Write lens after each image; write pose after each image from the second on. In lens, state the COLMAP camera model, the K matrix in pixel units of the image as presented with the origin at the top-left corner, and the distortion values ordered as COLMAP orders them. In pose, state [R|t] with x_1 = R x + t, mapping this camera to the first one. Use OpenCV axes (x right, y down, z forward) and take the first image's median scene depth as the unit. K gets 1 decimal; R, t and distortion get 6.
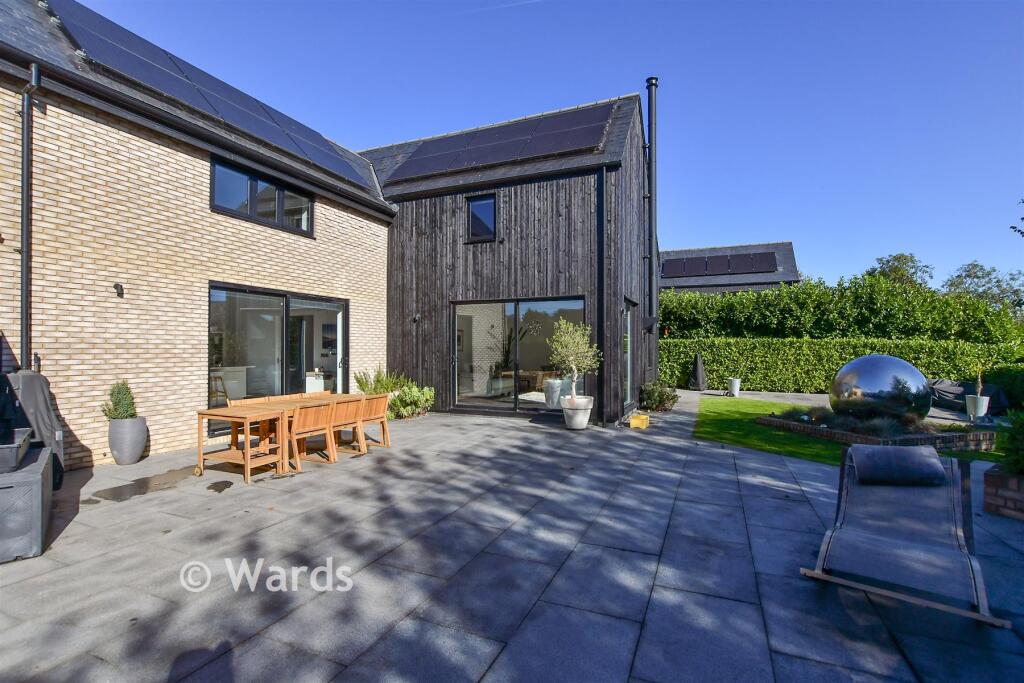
lens RADIAL K [[473.7, 0, 508.9], [0, 473.7, 346.2], [0, 0, 1]] dist [-0.002799, -0.000919]
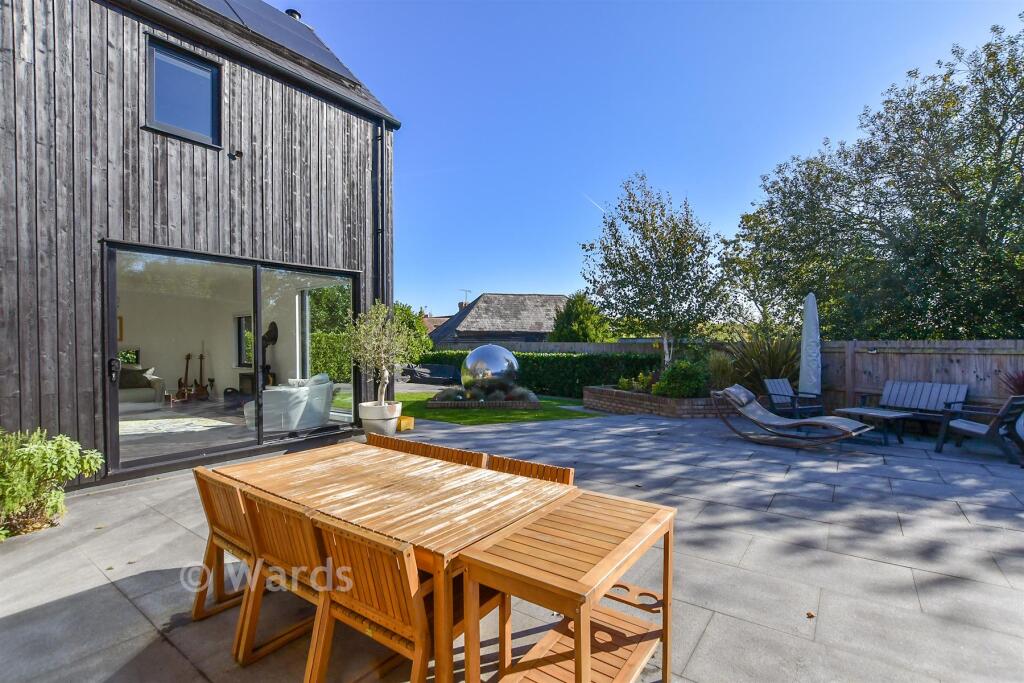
lens RADIAL K [[473.7, 0, 515.5], [0, 473.7, 345.8], [0, 0, 1]] dist [-0.002799, -0.000919]
pose [[0.195610, -0.007655, 0.980652, -0.979263], [-0.005357, 0.999946, 0.008874, 0.007786], [-0.980667, -0.006989, 0.195559, 1.031981]]
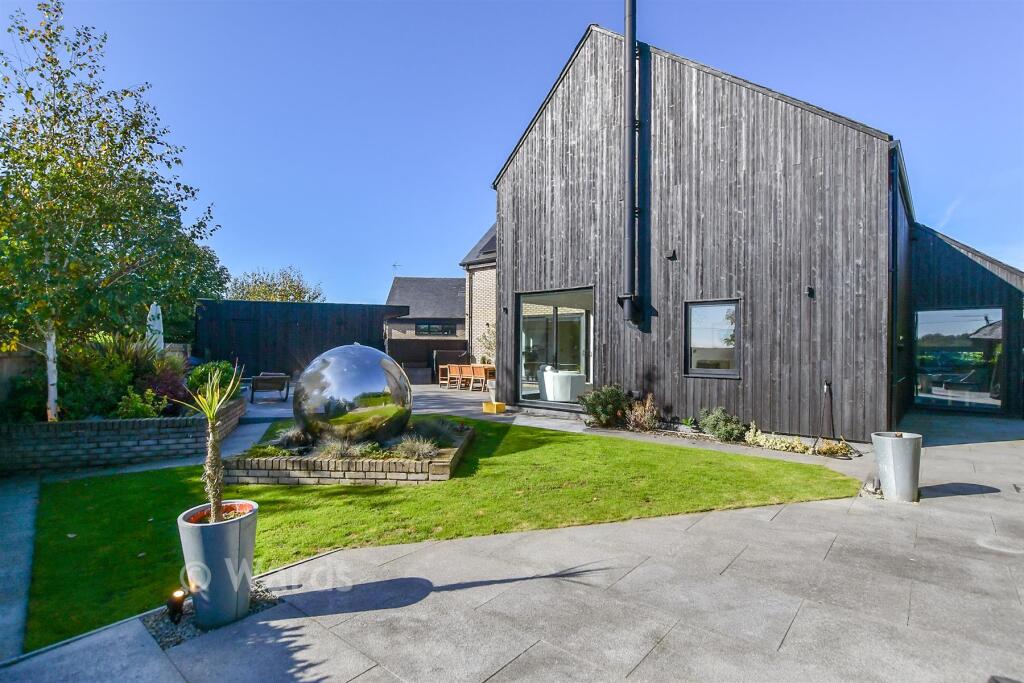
lens RADIAL K [[473.7, 0, 516.7], [0, 473.7, 341.2], [0, 0, 1]] dist [-0.002799, -0.000919]
pose [[-0.272376, -0.008915, -0.962150, 2.307307], [0.000566, 0.999955, -0.009425, 0.012518], [0.962191, -0.003112, -0.272359, 2.337705]]
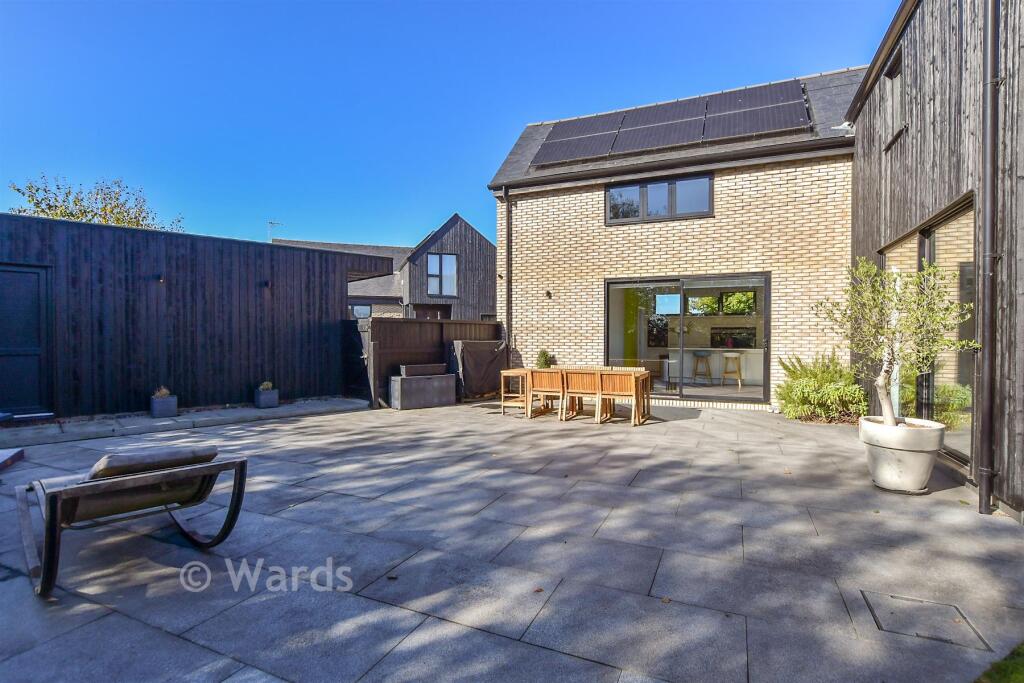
lens RADIAL K [[473.7, 0, 505.9], [0, 473.7, 339.3], [0, 0, 1]] dist [-0.002799, -0.000919]
pose [[0.005713, 0.008310, -0.999949, 0.980961], [0.003368, 0.999960, 0.008330, 0.026742], [0.999978, -0.003416, 0.005685, 0.997934]]
